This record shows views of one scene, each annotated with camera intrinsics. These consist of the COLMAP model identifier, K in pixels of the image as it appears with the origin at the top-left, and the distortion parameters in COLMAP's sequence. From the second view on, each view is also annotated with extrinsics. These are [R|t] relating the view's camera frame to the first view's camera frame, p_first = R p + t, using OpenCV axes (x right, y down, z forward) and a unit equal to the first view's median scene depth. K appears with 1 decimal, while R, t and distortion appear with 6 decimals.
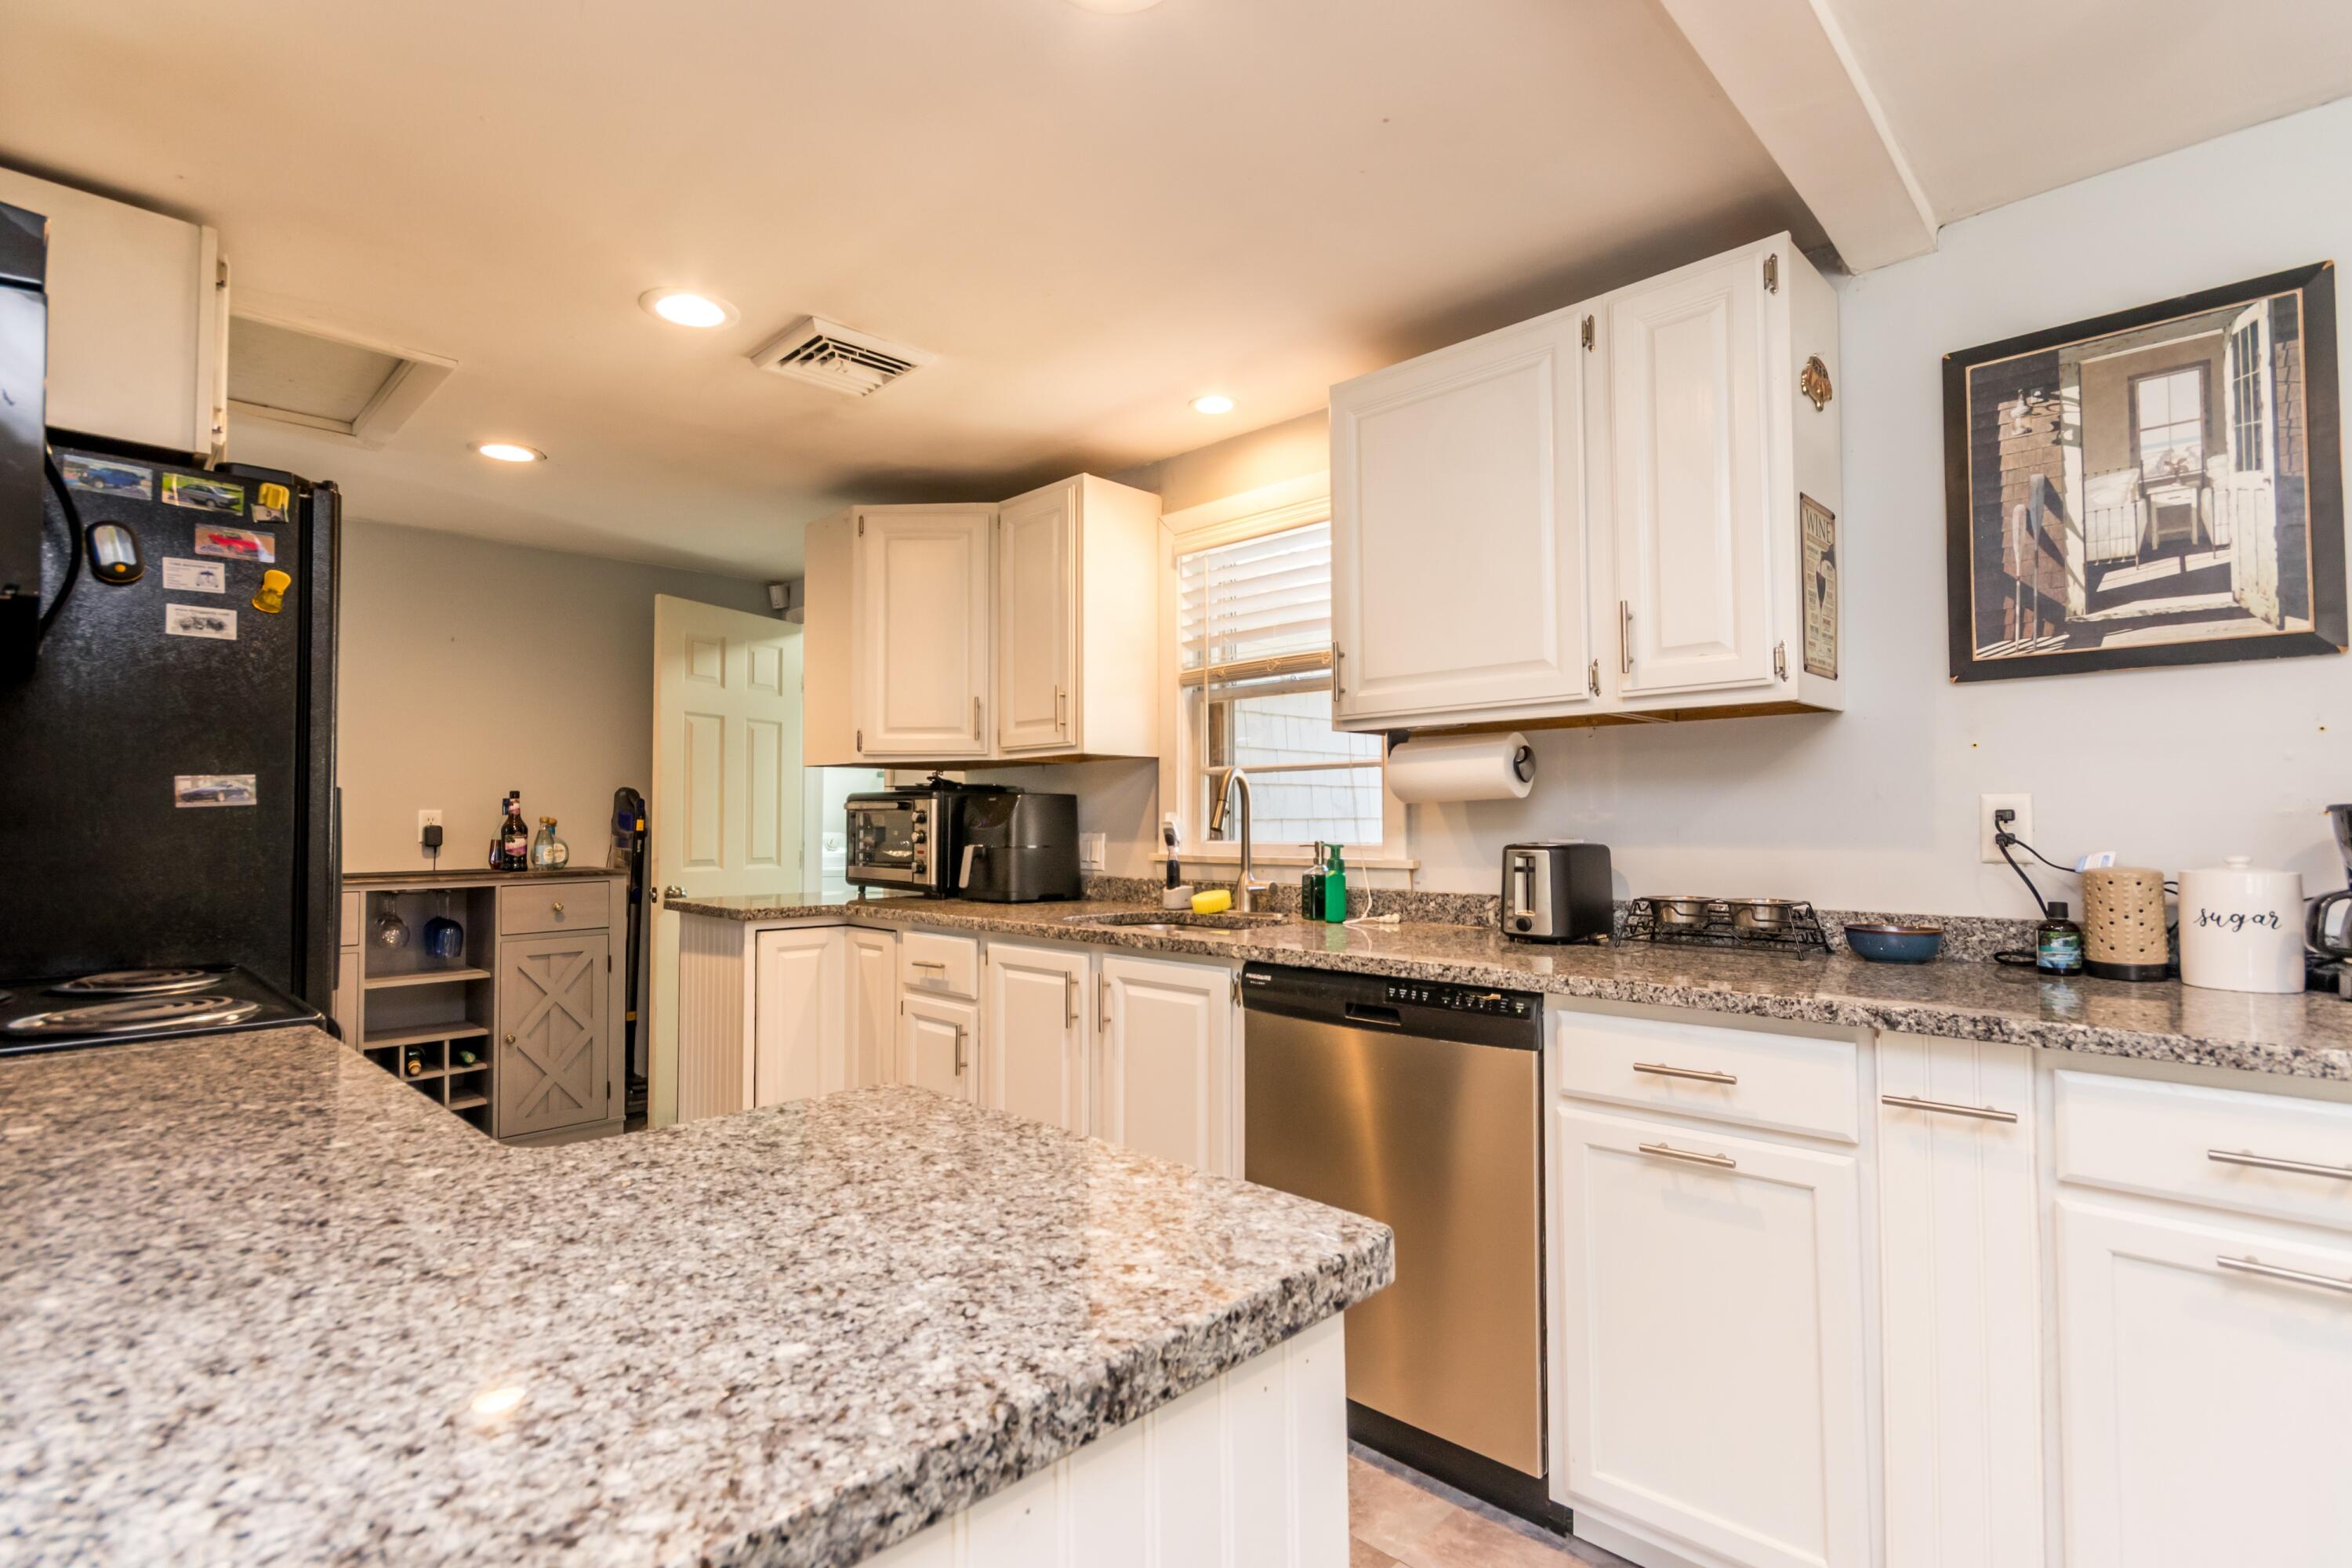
lens RADIAL K [[1107.6, 0, 1176.0], [0, 1107.6, 784.0], [0, 0, 1]] dist [0.001691, 0.000947]
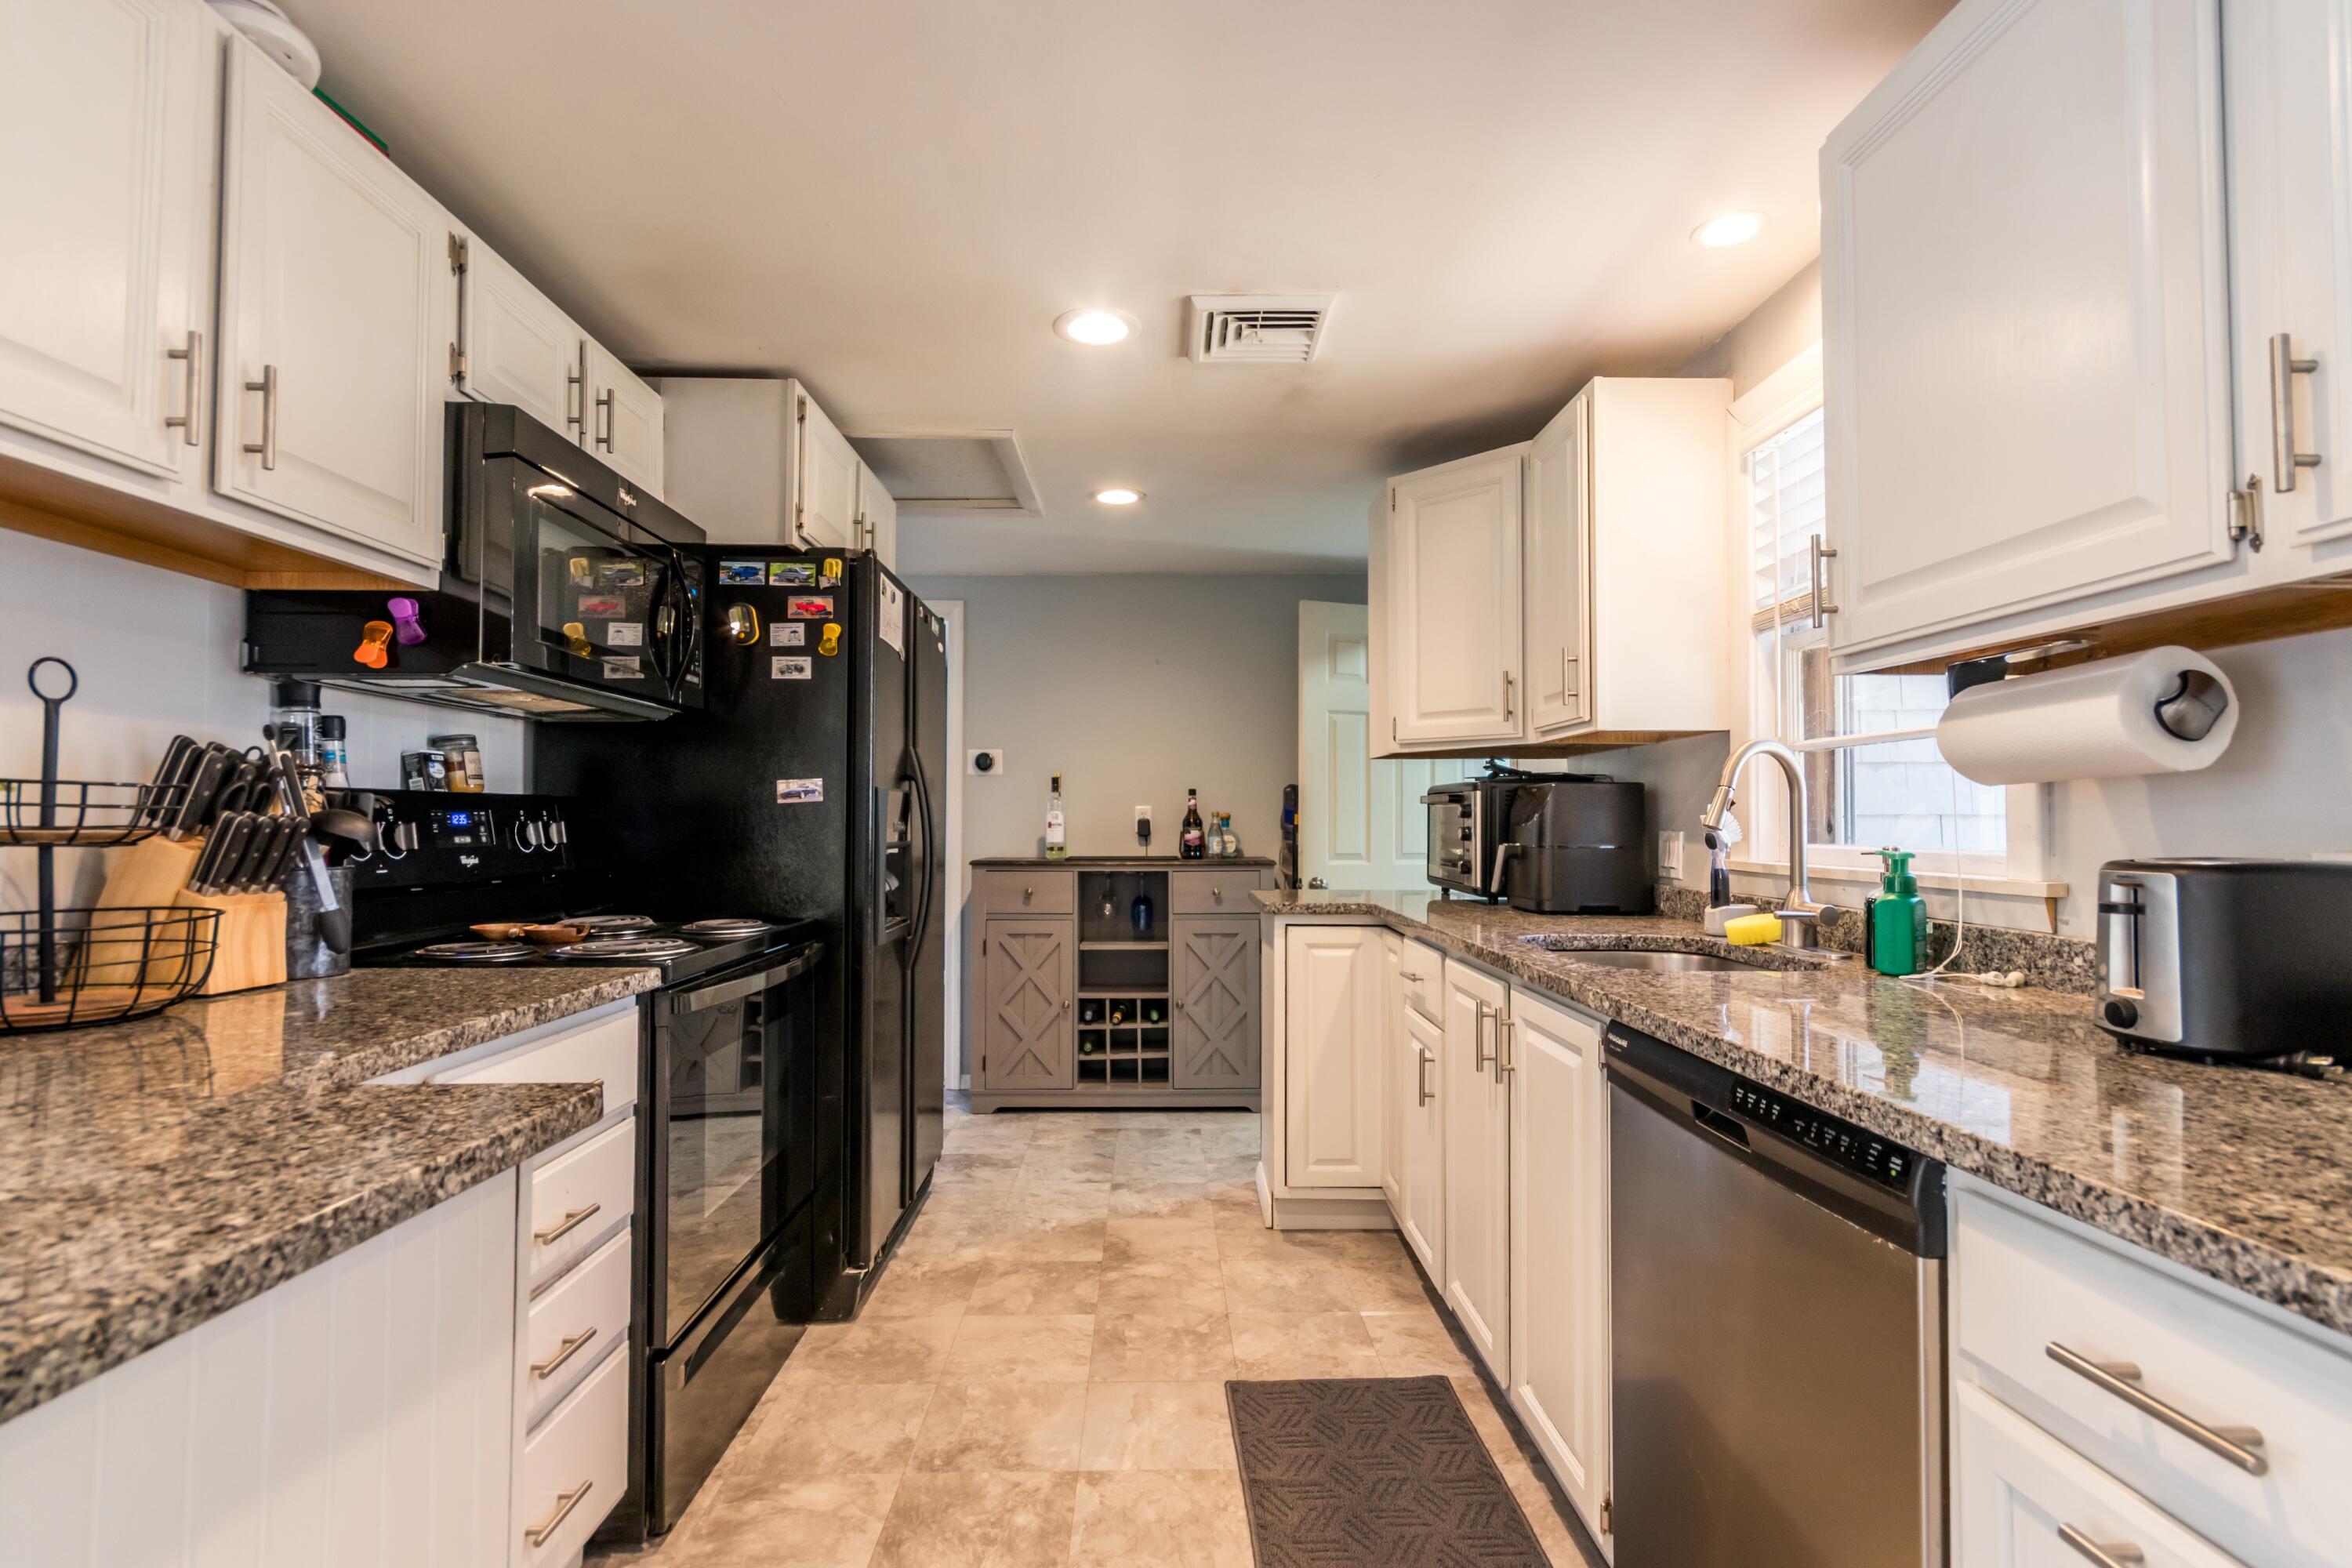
lens RADIAL K [[1107.6, 0, 1176.0], [0, 1107.6, 784.0], [0, 0, 1]] dist [0.001691, 0.000947]
pose [[0.709177, -0.018424, -0.704790, 0.275975], [0.020607, 0.999773, -0.005400, 0.009555], [0.704730, -0.010694, 0.709395, 0.239472]]
